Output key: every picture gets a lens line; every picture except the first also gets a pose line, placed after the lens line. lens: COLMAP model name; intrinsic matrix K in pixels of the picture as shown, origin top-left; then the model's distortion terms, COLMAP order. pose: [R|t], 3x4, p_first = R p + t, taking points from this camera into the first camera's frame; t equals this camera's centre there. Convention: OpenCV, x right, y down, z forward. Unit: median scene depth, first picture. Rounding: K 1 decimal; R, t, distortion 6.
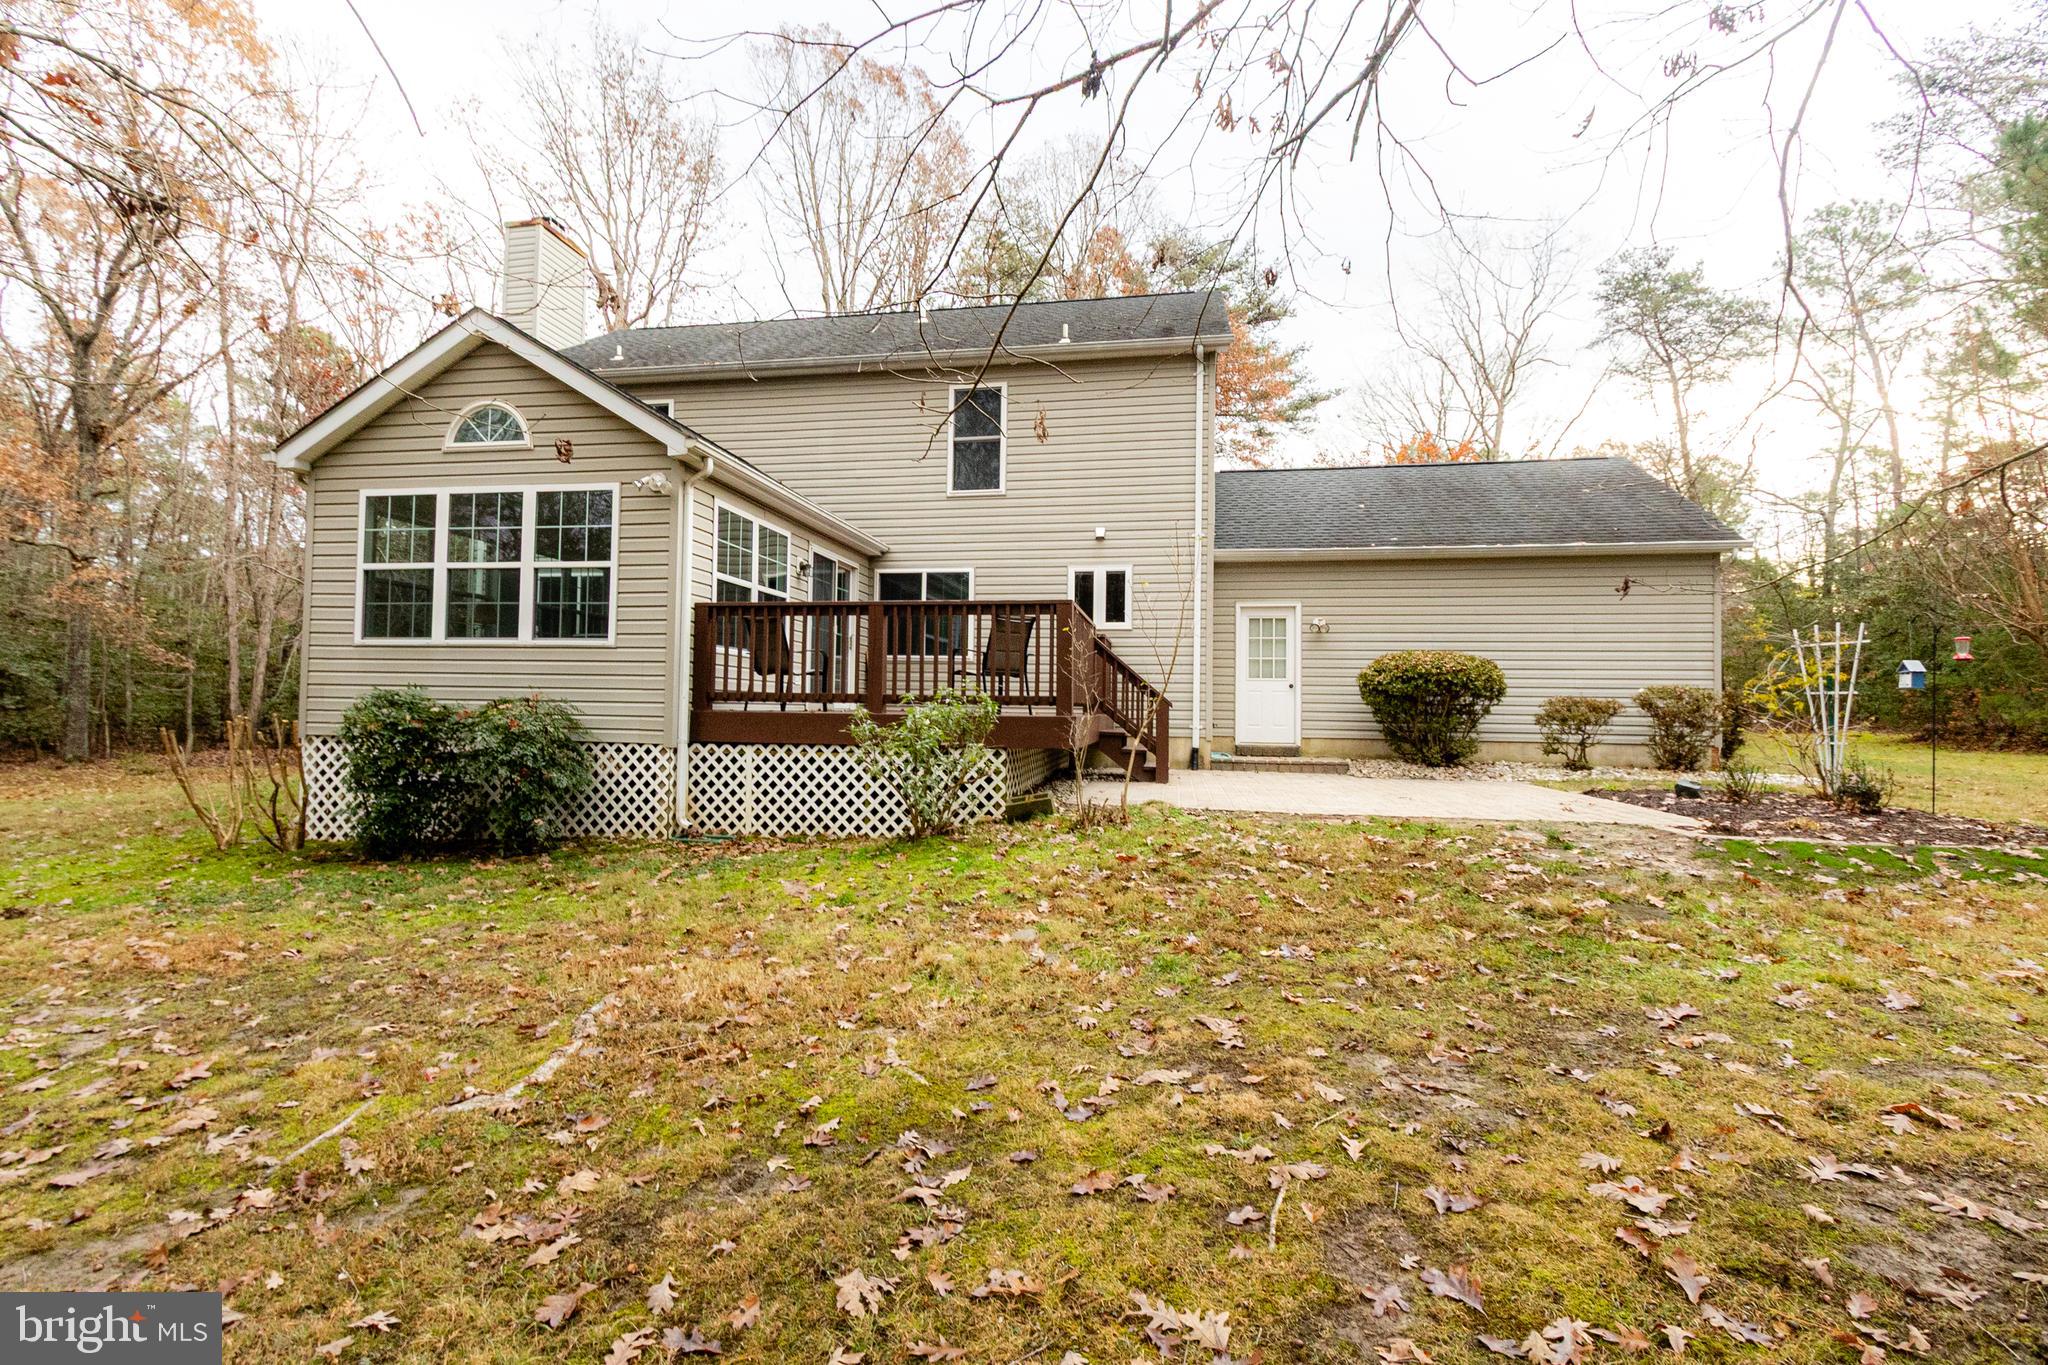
lens RADIAL K [[930.1, 0, 997.5], [0, 930.1, 678.7], [0, 0, 1]] dist [0.001047, 0.000103]
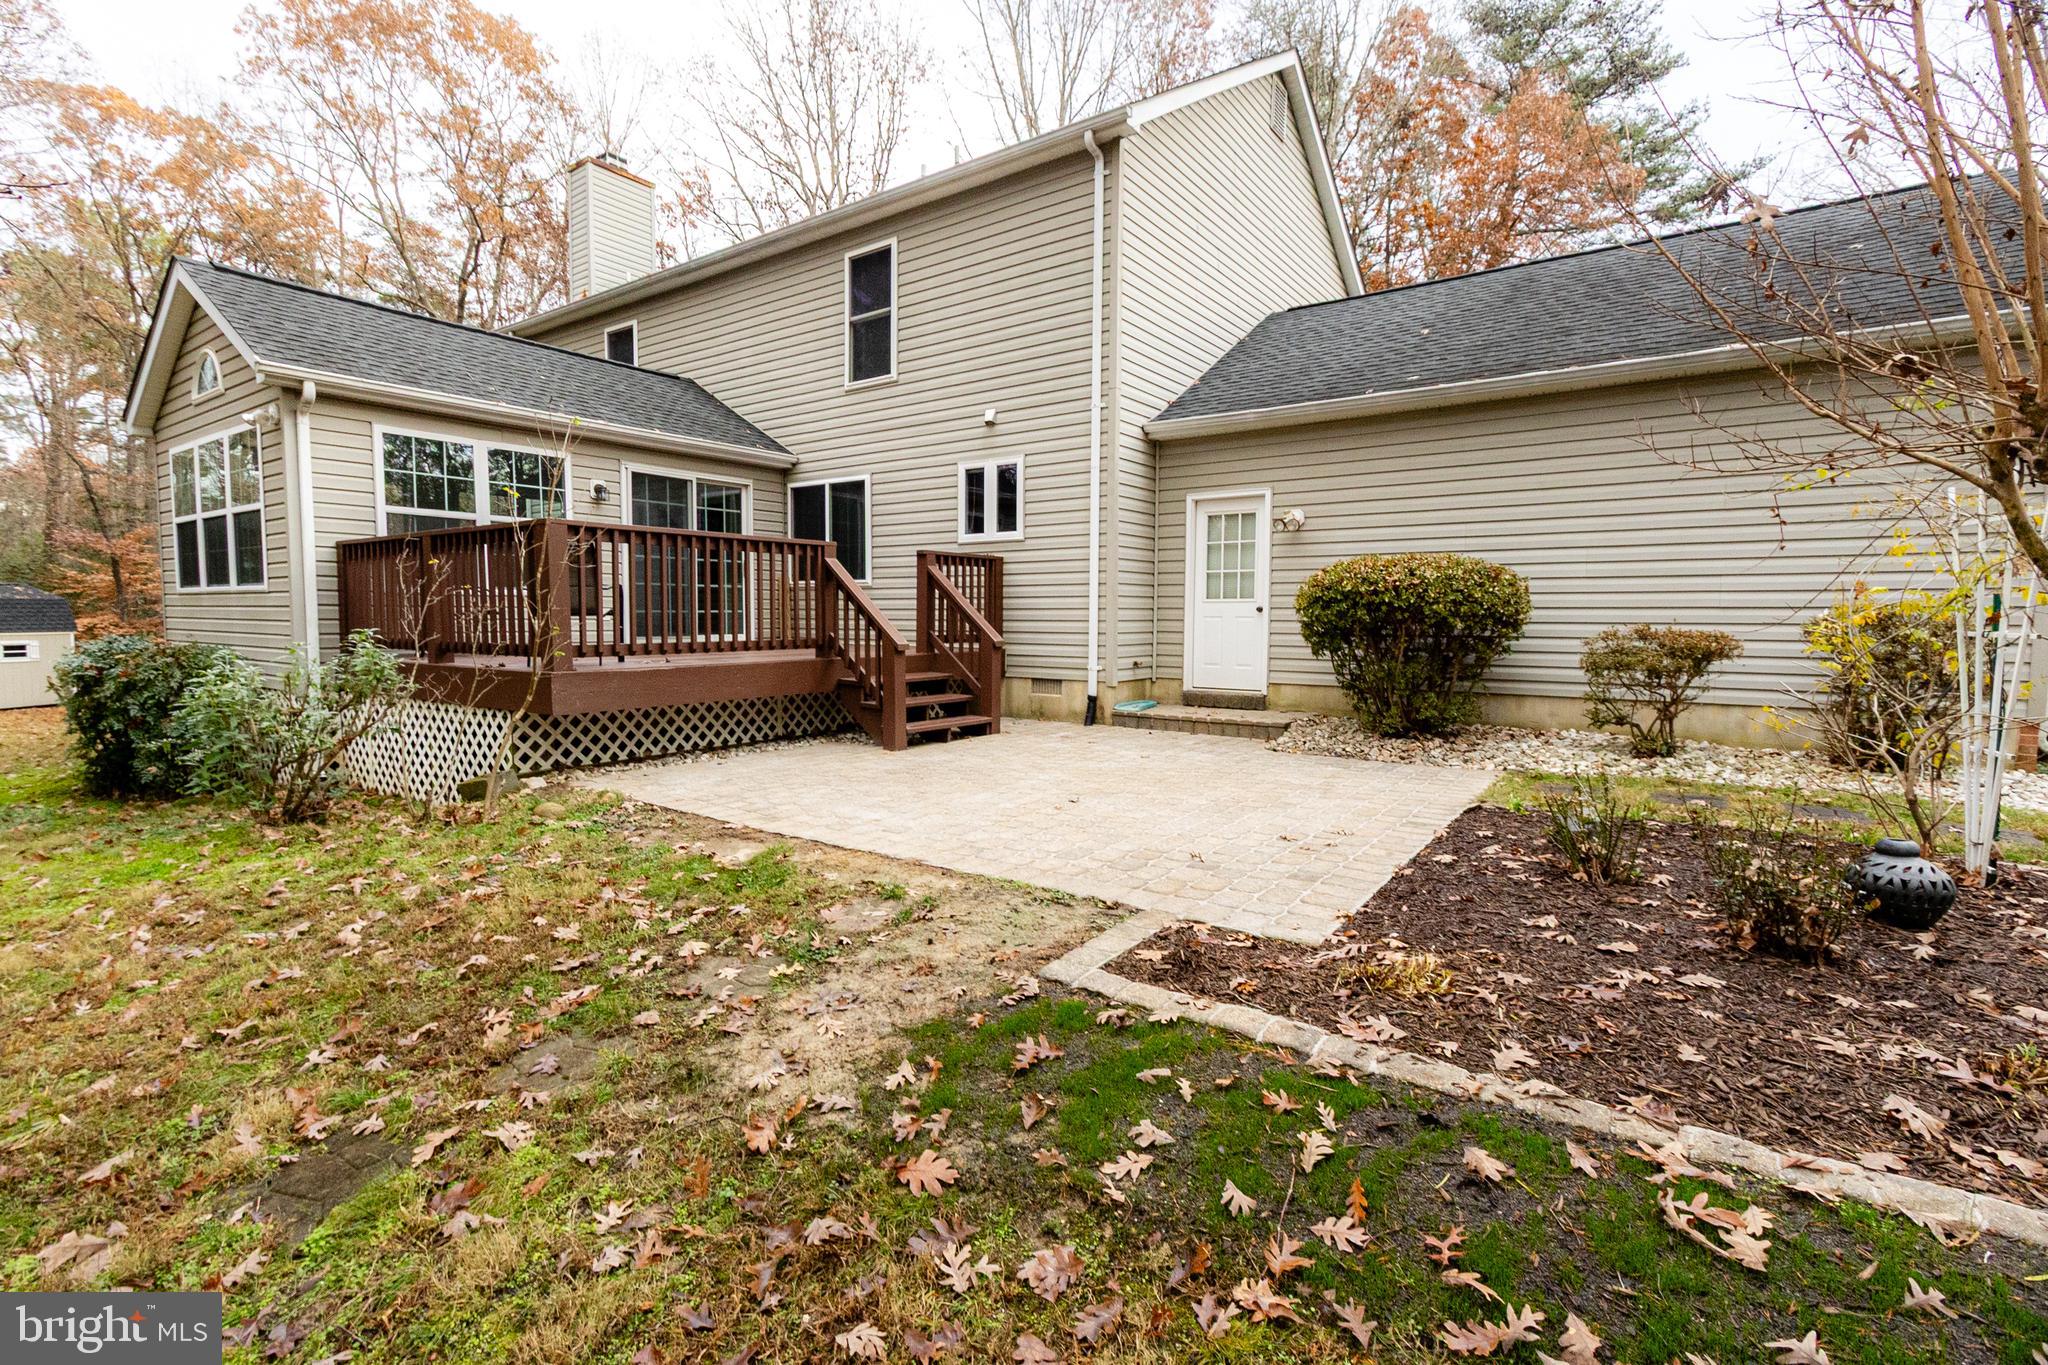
lens RADIAL K [[930.1, 0, 997.5], [0, 930.1, 678.7], [0, 0, 1]] dist [0.001047, 0.000103]
pose [[0.899025, 0.020548, -0.437415, 0.461437], [0.020489, 0.995831, 0.088891, -0.007341], [0.437418, -0.088877, 0.894856, 0.288439]]
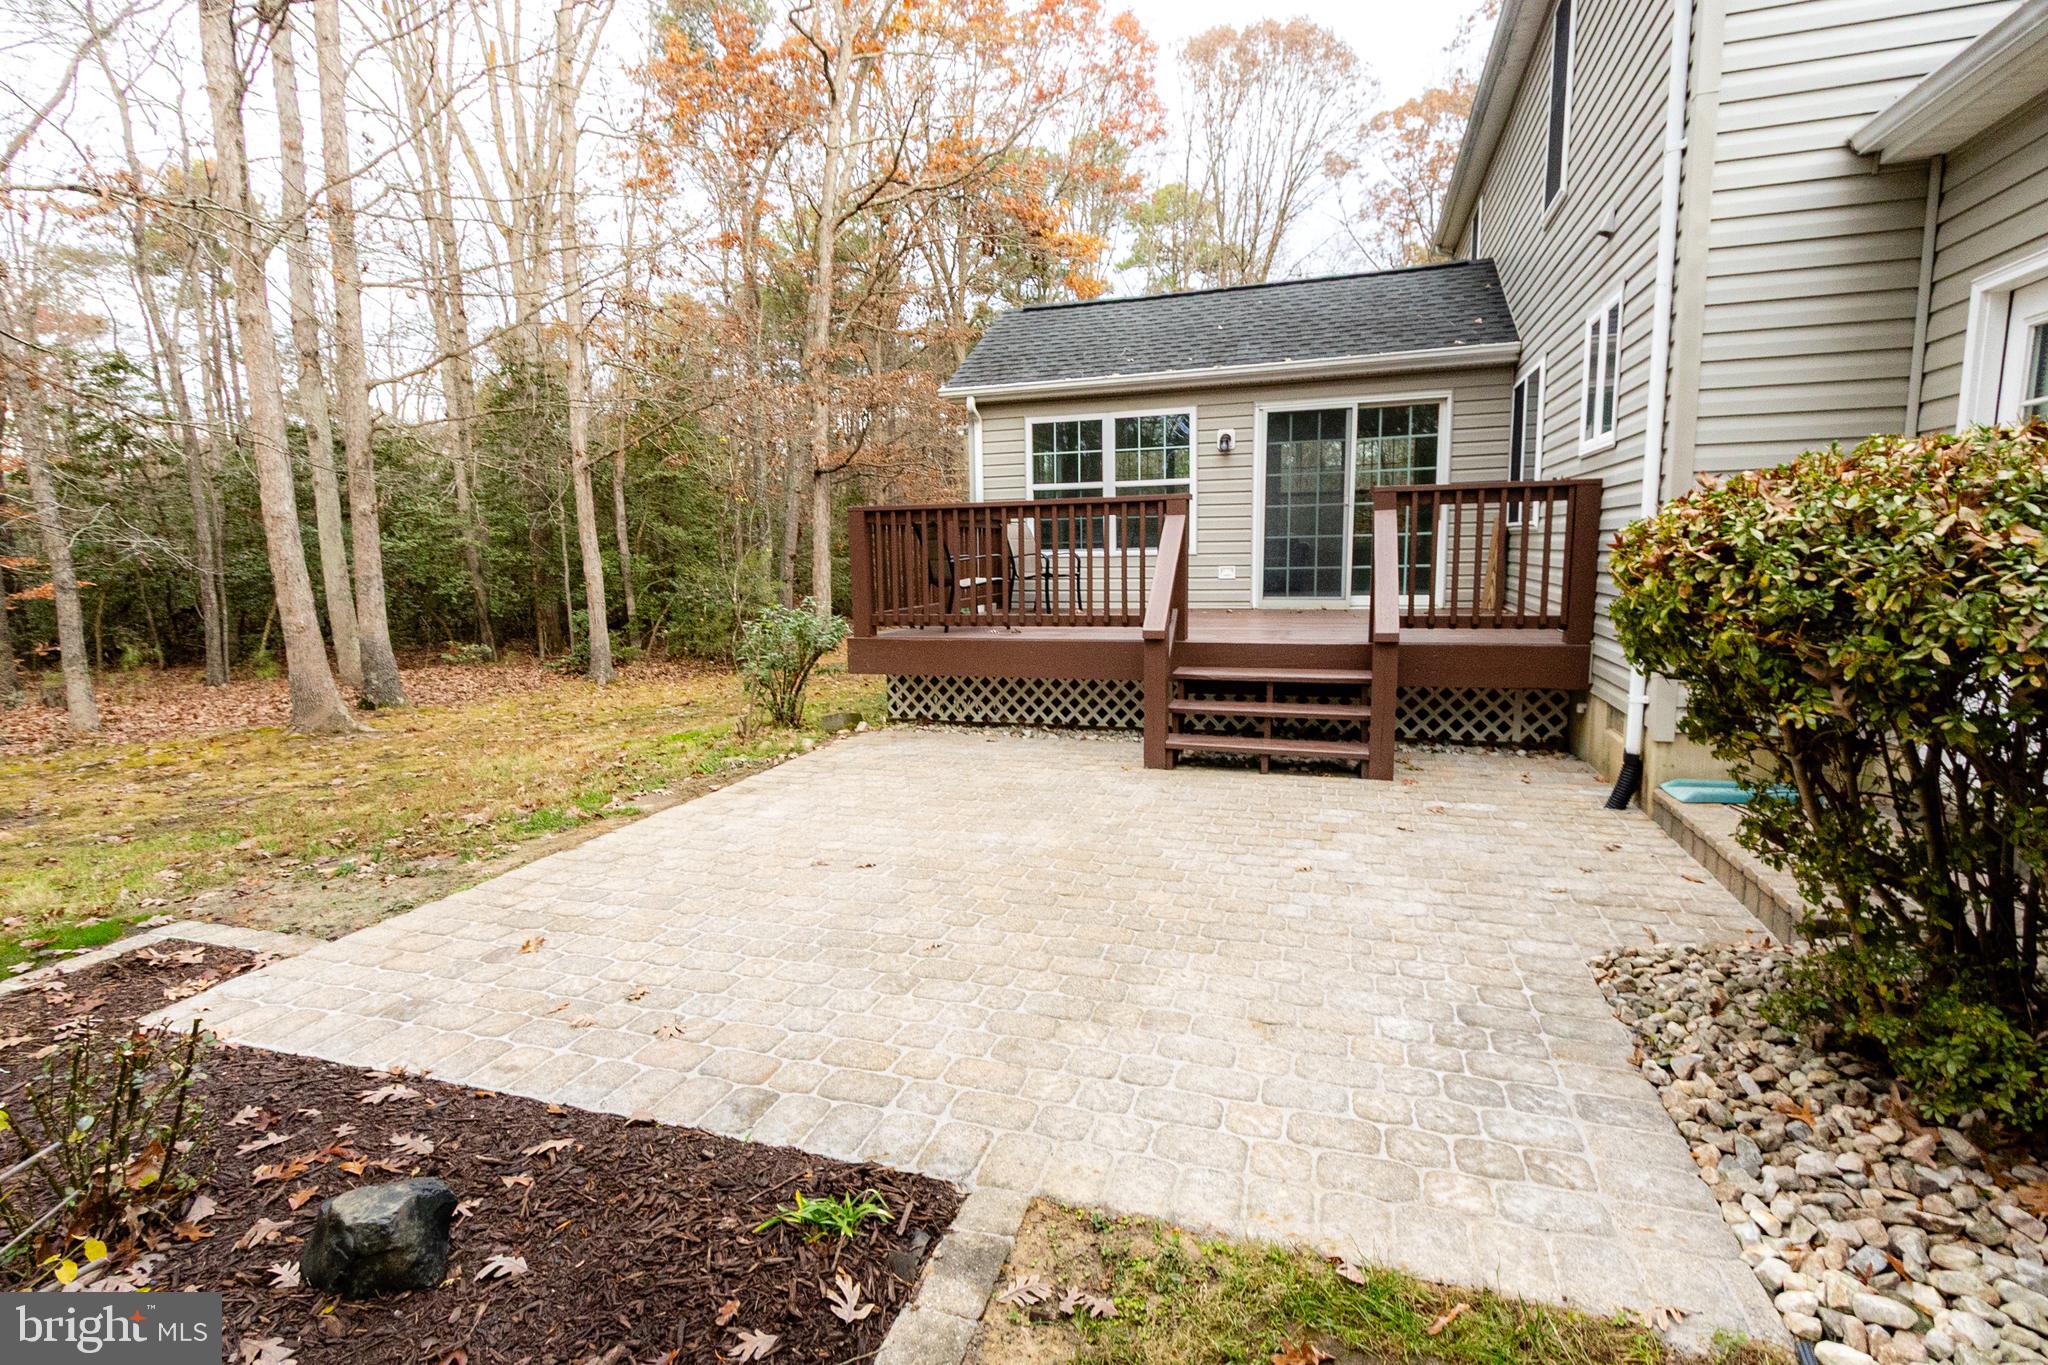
lens RADIAL K [[976.2, 0, 1007.6], [0, 976.2, 684.5], [0, 0, 1]] dist [0.002796, 0.000755]
pose [[-0.142165, 0.124993, -0.981919, 0.621826], [0.044773, 0.991792, 0.119768, -0.011511], [0.988830, -0.026937, -0.146594, 0.788698]]
